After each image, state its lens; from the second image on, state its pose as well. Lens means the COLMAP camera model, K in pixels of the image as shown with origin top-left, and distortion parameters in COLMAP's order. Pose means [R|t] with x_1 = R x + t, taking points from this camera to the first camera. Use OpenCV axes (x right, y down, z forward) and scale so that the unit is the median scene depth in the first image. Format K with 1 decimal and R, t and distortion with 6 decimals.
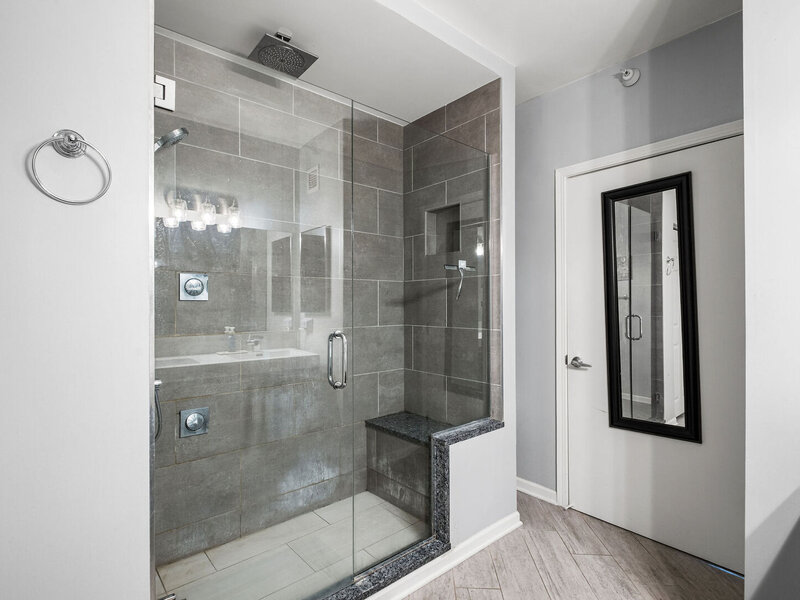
lens RADIAL K [[402.9, 0, 400.9], [0, 402.9, 304.4], [0, 0, 1]] dist [0.000335, -0.005833]
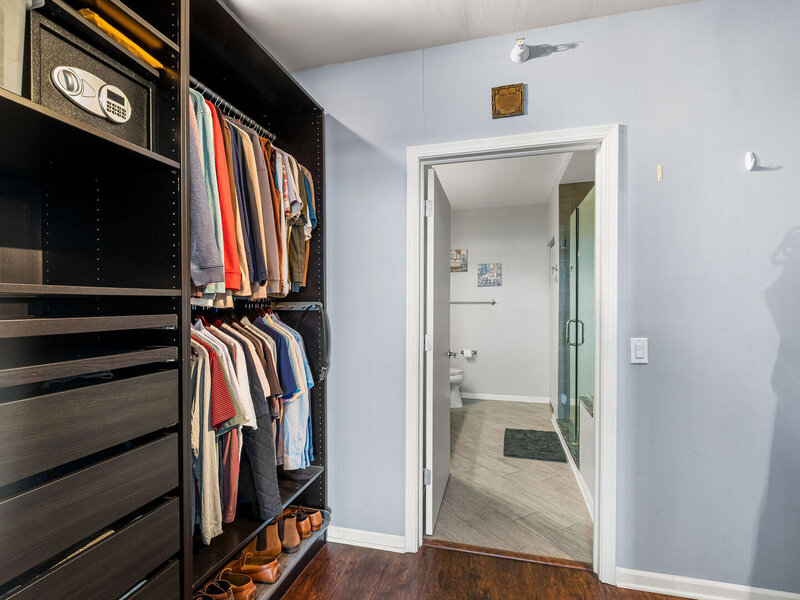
lens RADIAL K [[402.9, 0, 397.9], [0, 402.9, 306.4], [0, 0, 1]] dist [0.000335, -0.005833]
pose [[-0.822375, 0.000548, -0.568946, 1.392862], [-0.002280, 0.999988, 0.004259, -0.007085], [0.568942, 0.004800, -0.822364, 1.678727]]
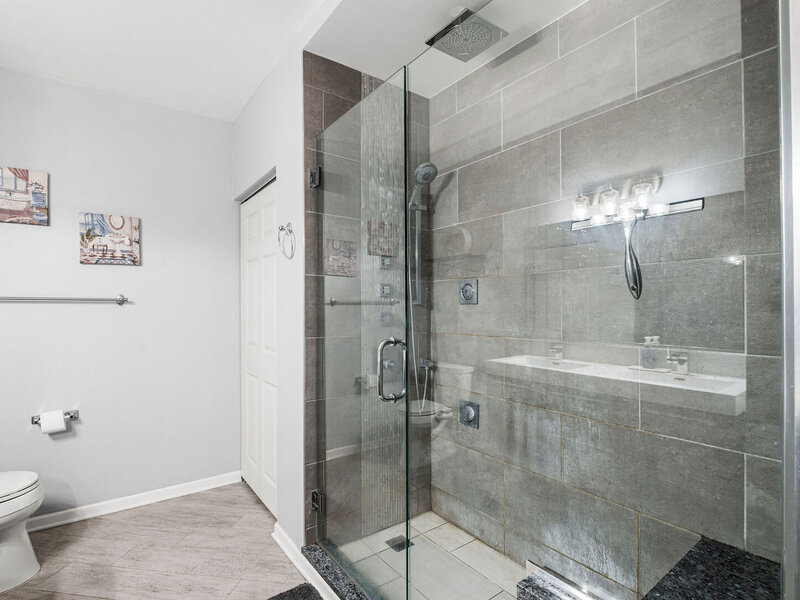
lens RADIAL K [[402.9, 0, 393.4], [0, 402.9, 306.5], [0, 0, 1]] dist [0.000335, -0.005833]
pose [[-0.070809, 0.001823, -0.997488, 0.528749], [0.001241, 0.999998, 0.001740, -0.004546], [0.997489, -0.001115, -0.070812, 0.763814]]
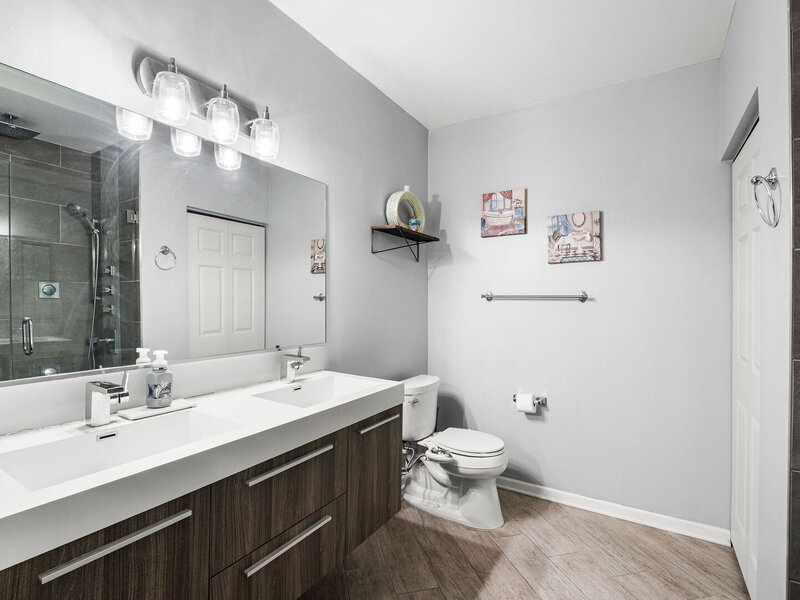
lens RADIAL K [[402.9, 0, 392.3], [0, 402.9, 301.9], [0, 0, 1]] dist [0.000335, -0.005833]
pose [[-0.953556, -0.005834, -0.301160, 0.280467], [-0.005997, 0.999982, -0.000384, -0.004169], [0.301157, 0.001440, -0.953574, 0.841192]]
